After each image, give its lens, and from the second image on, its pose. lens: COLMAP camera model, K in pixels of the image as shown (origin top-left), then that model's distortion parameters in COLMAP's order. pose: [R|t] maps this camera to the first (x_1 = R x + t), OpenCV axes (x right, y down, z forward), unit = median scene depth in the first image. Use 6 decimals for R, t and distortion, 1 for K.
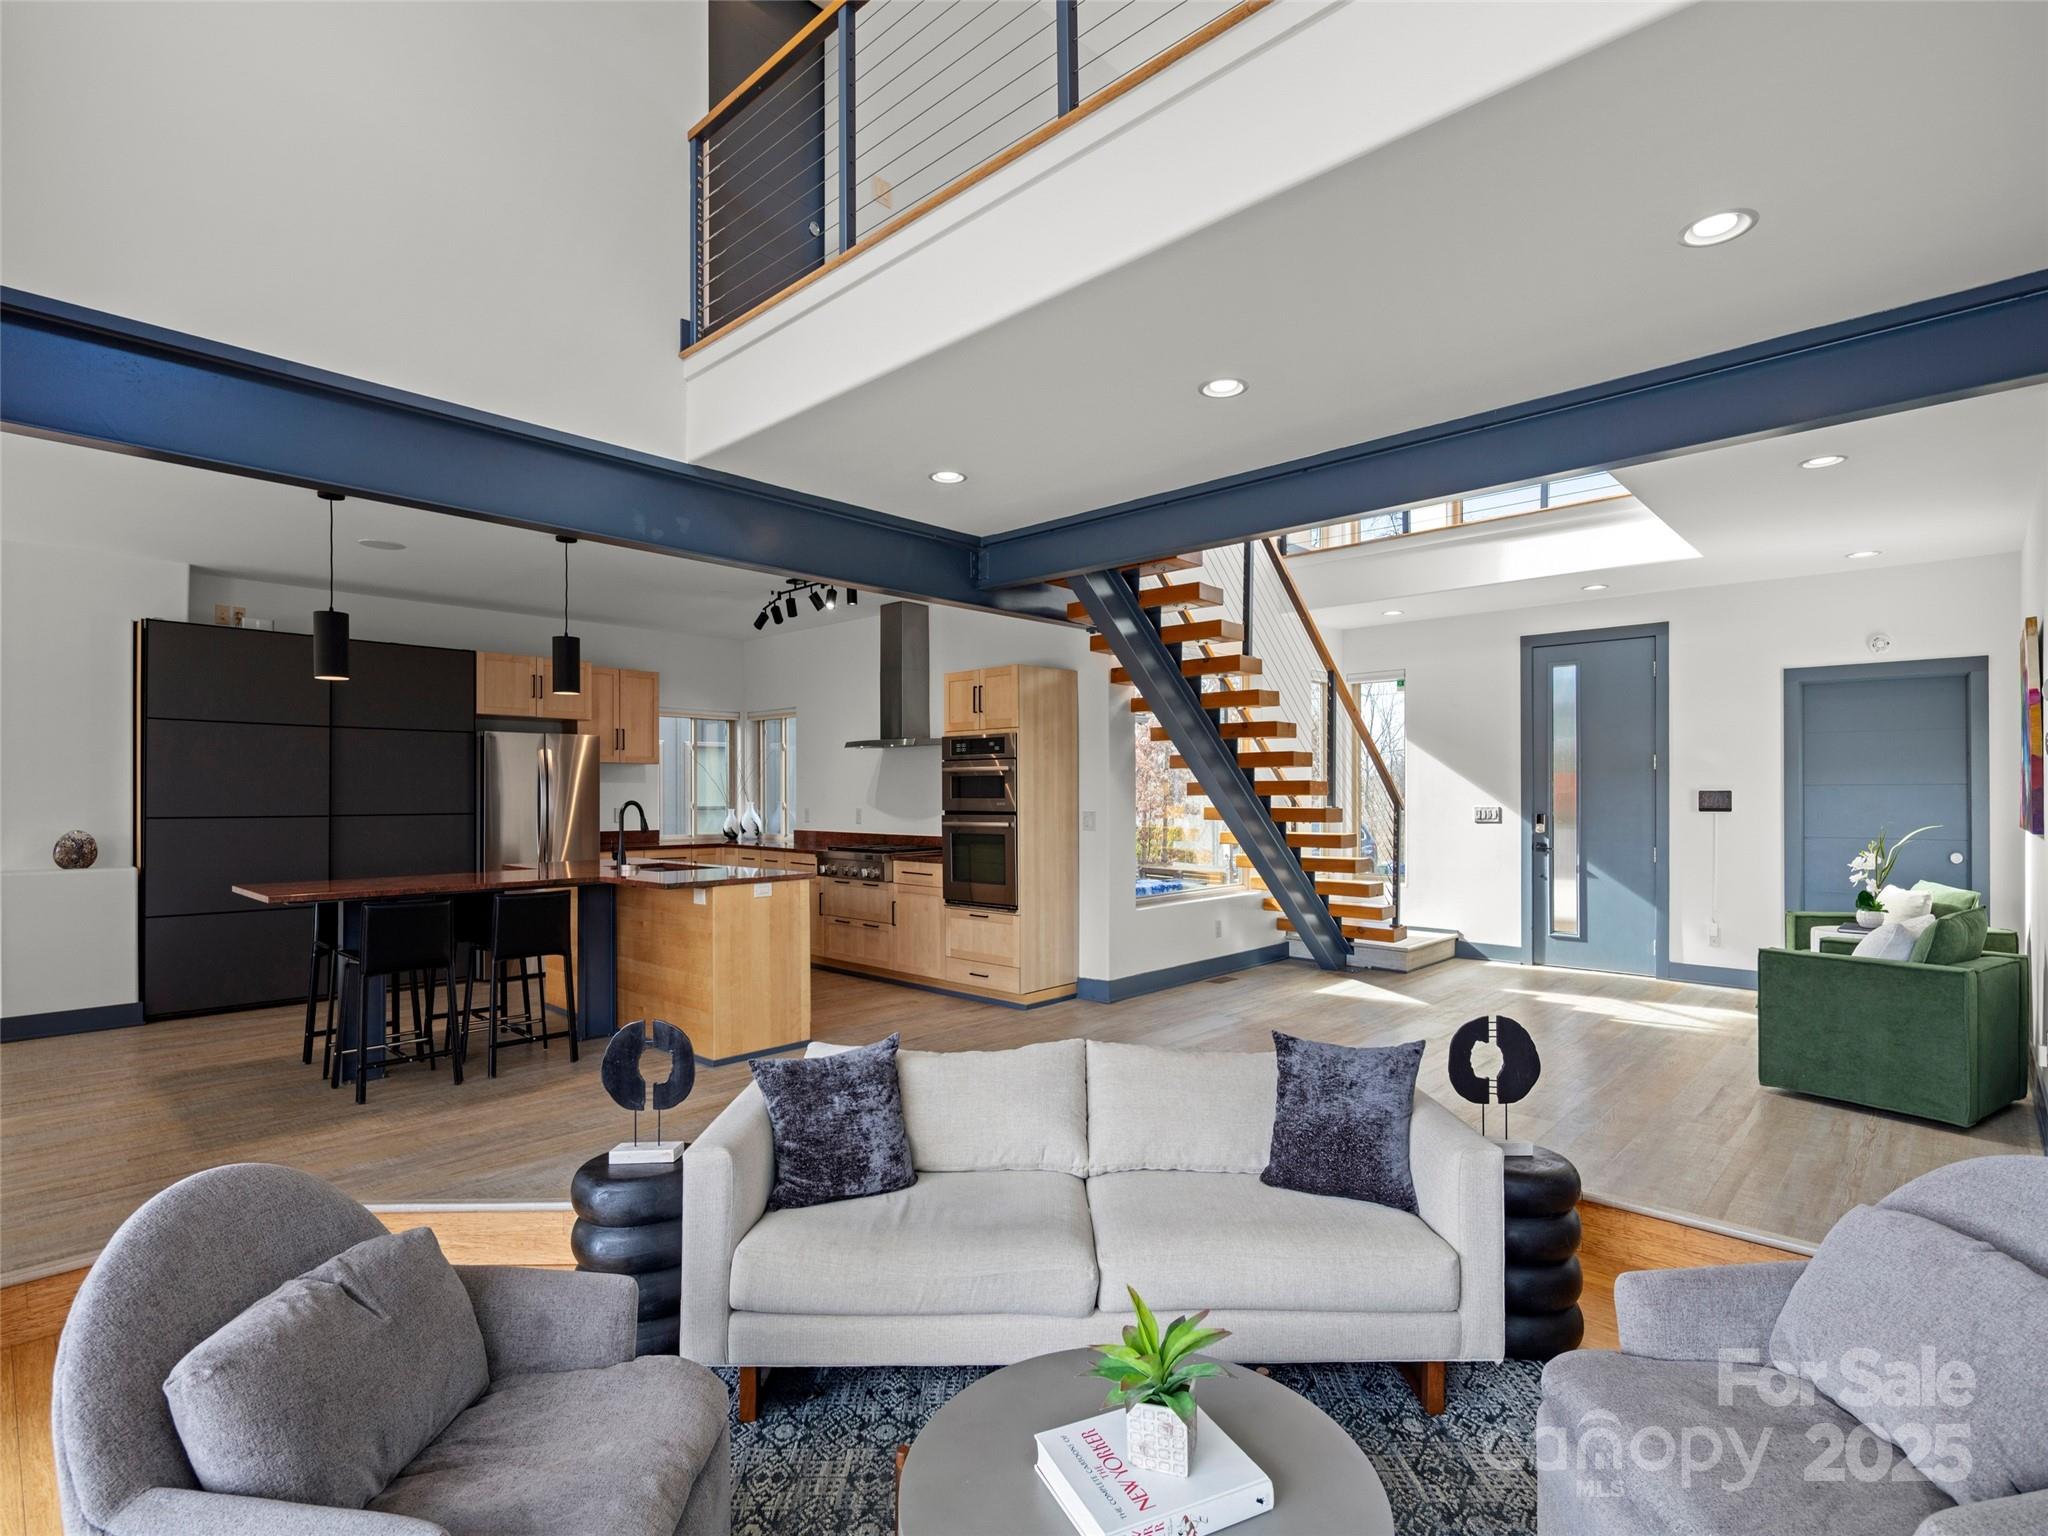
lens RADIAL K [[1003.1, 0, 1039.8], [0, 1003.1, 789.0], [0, 0, 1]] dist [0.004055, -0.003352]
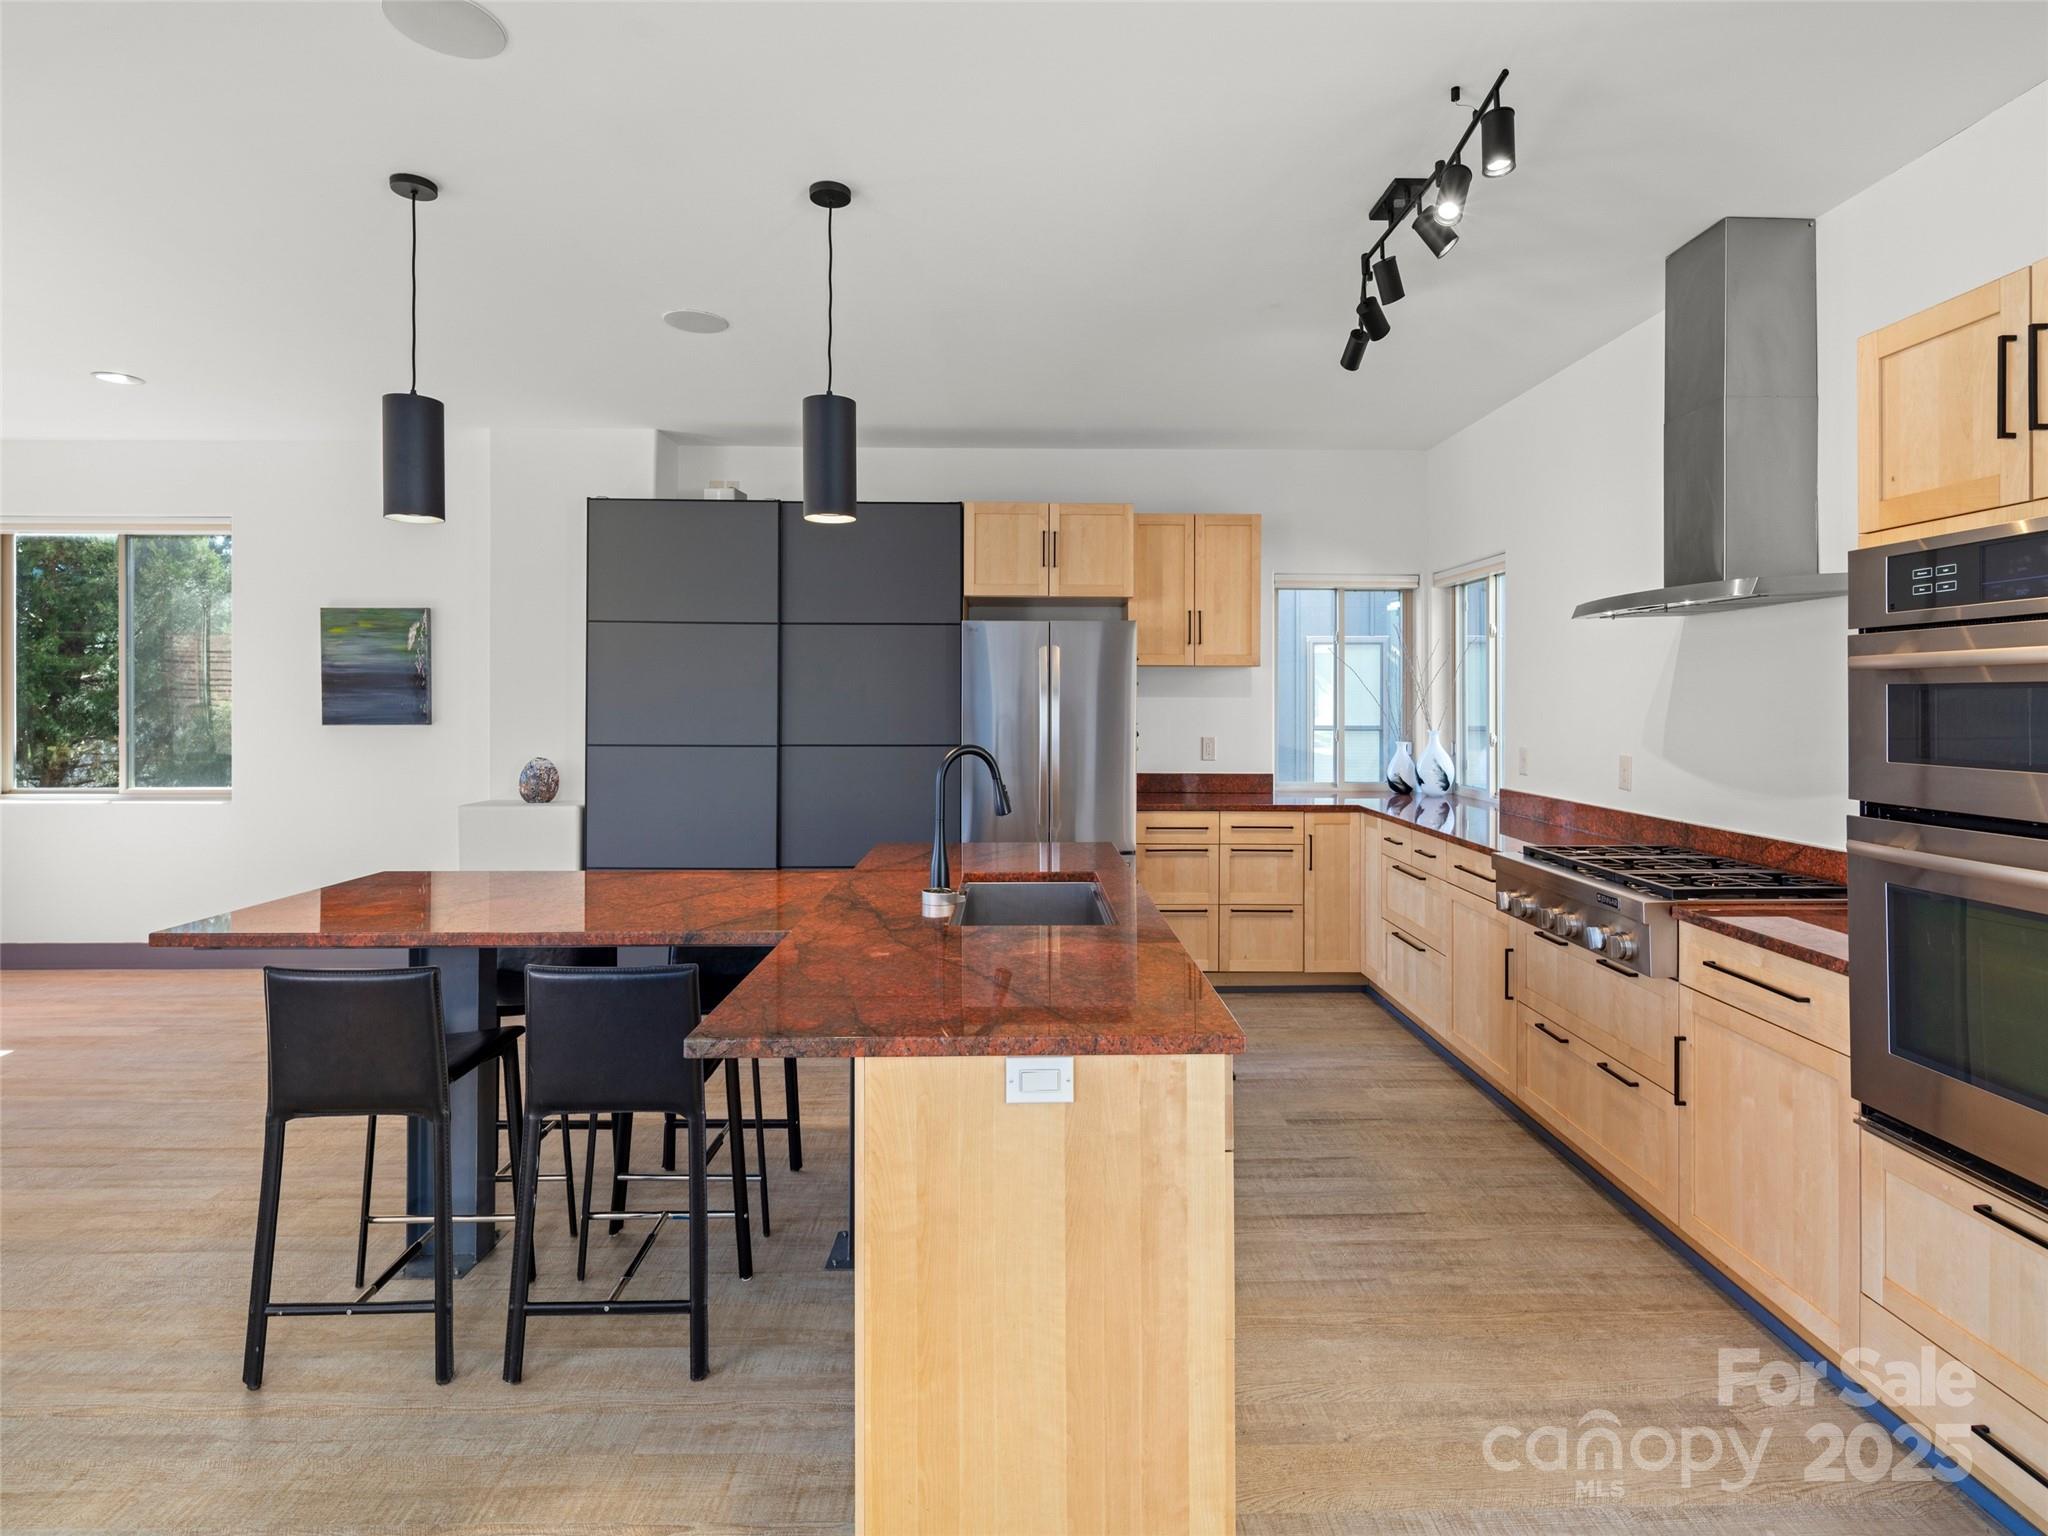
lens RADIAL K [[1003.1, 0, 1037.4], [0, 1003.1, 696.5], [0, 0, 1]] dist [0.004055, -0.003352]
pose [[0.694498, -0.000445, -0.719494, -0.047375], [0.000125, 1.000000, -0.000498, -0.007791], [0.719494, 0.000256, 0.694498, 0.585154]]
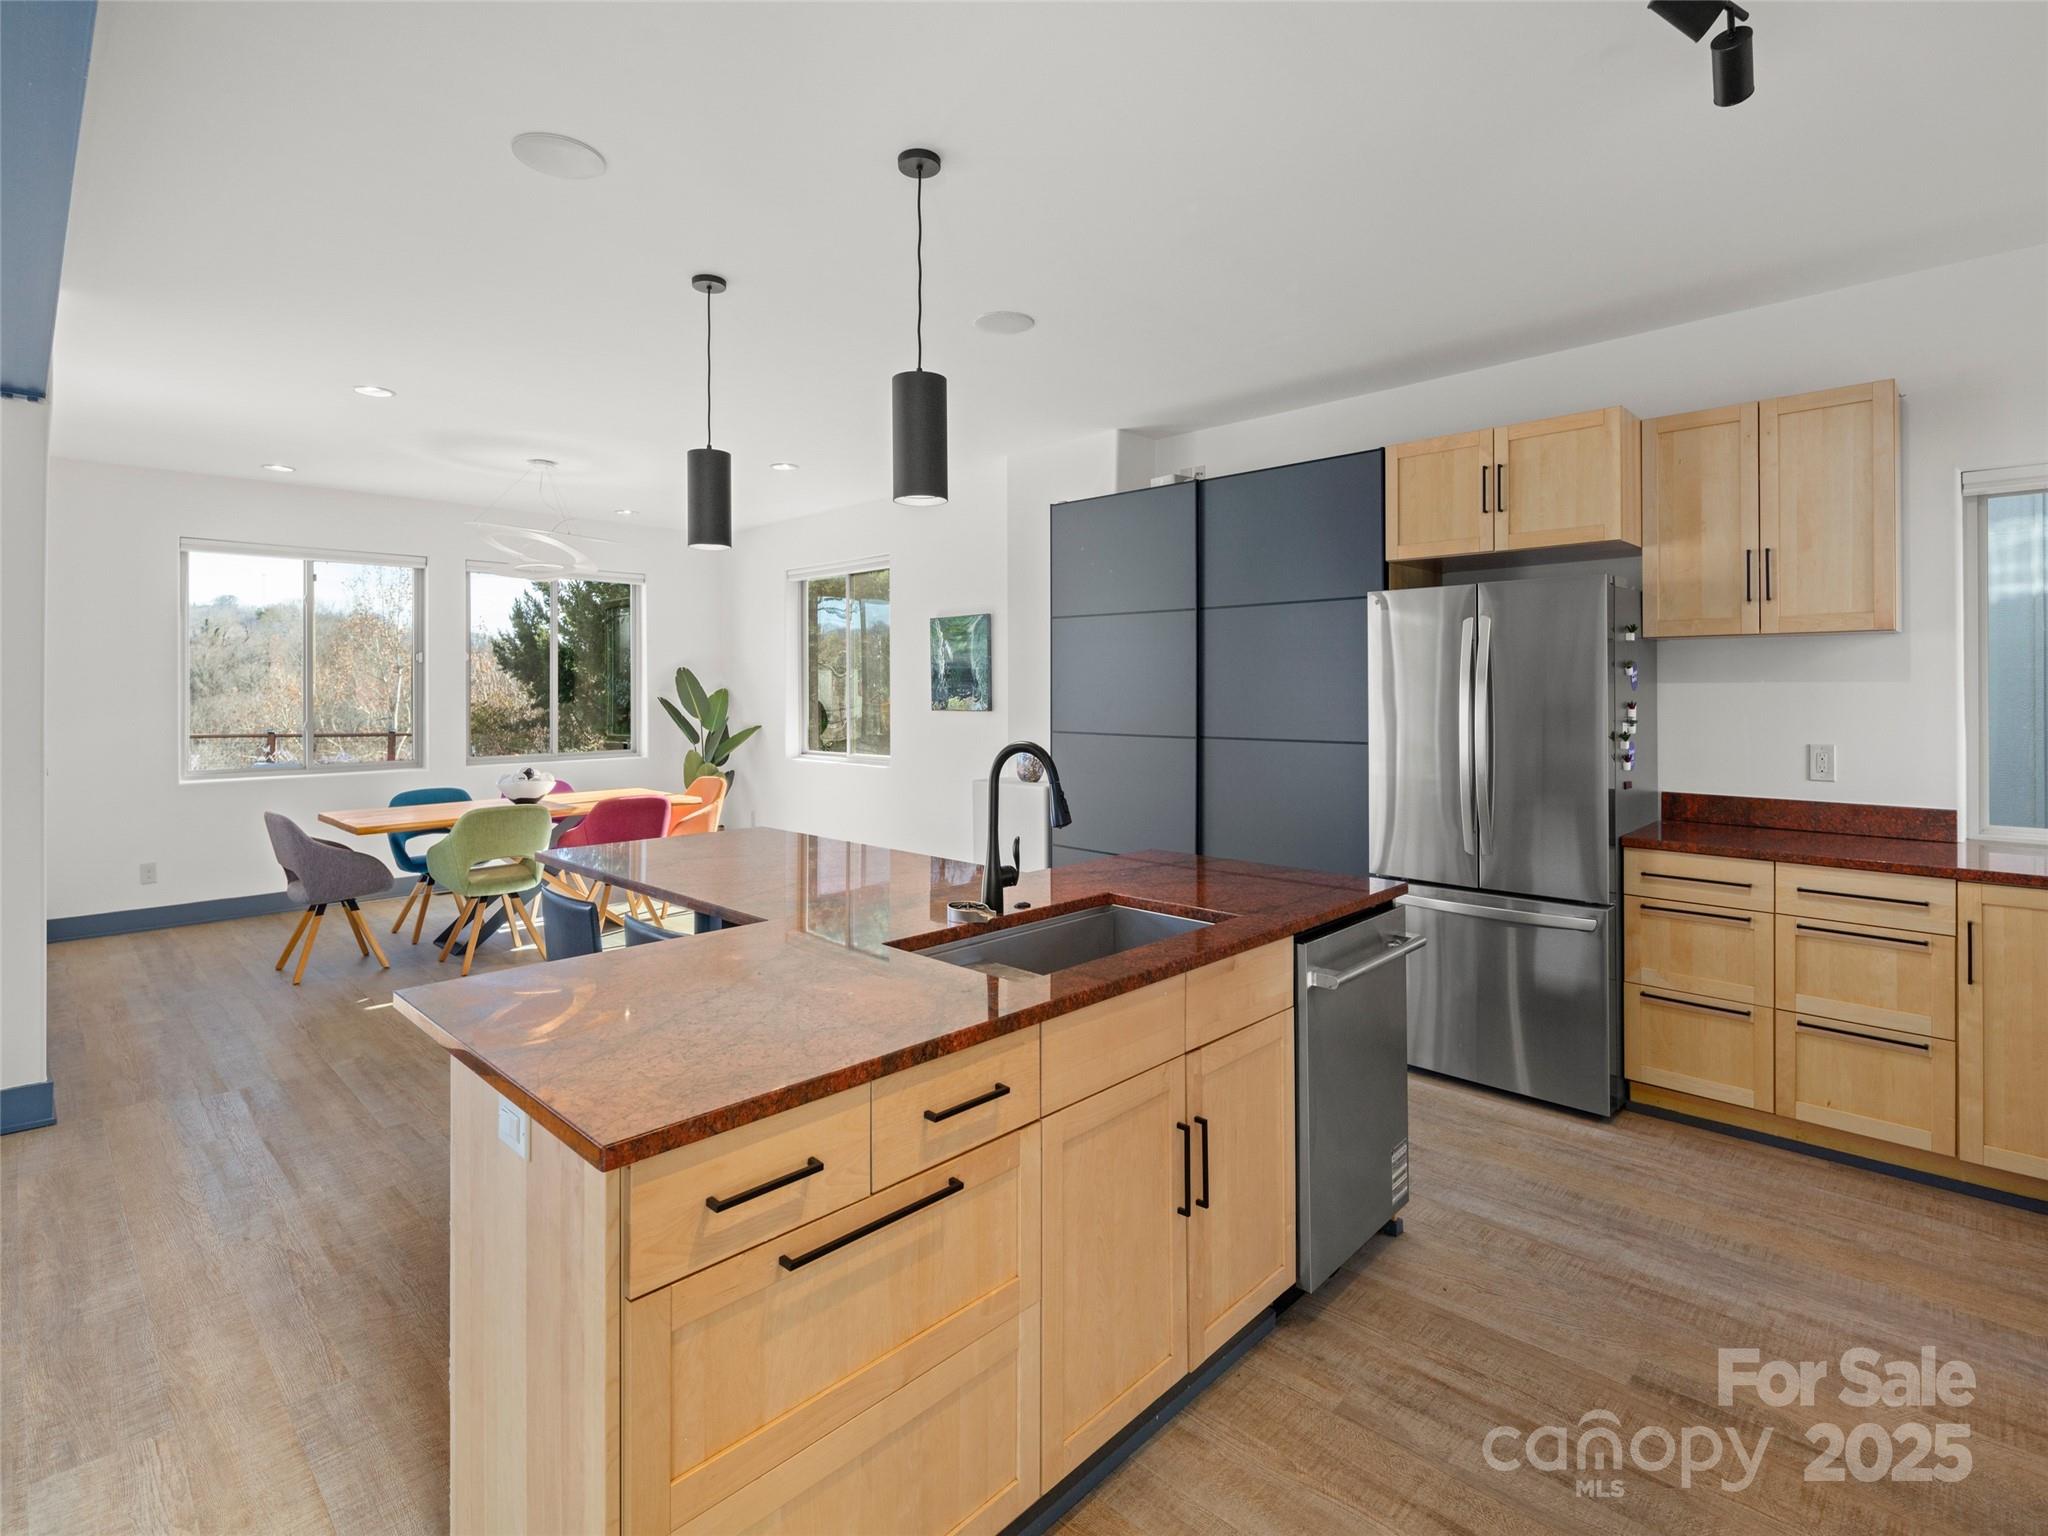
lens RADIAL K [[1003.1, 0, 1035.6], [0, 1003.1, 677.9], [0, 0, 1]] dist [0.004055, -0.003352]
pose [[-0.017839, -0.009175, -0.999799, -0.011511], [0.006843, 0.999933, -0.009298, -0.007815], [0.999817, -0.007008, -0.017775, 0.837561]]
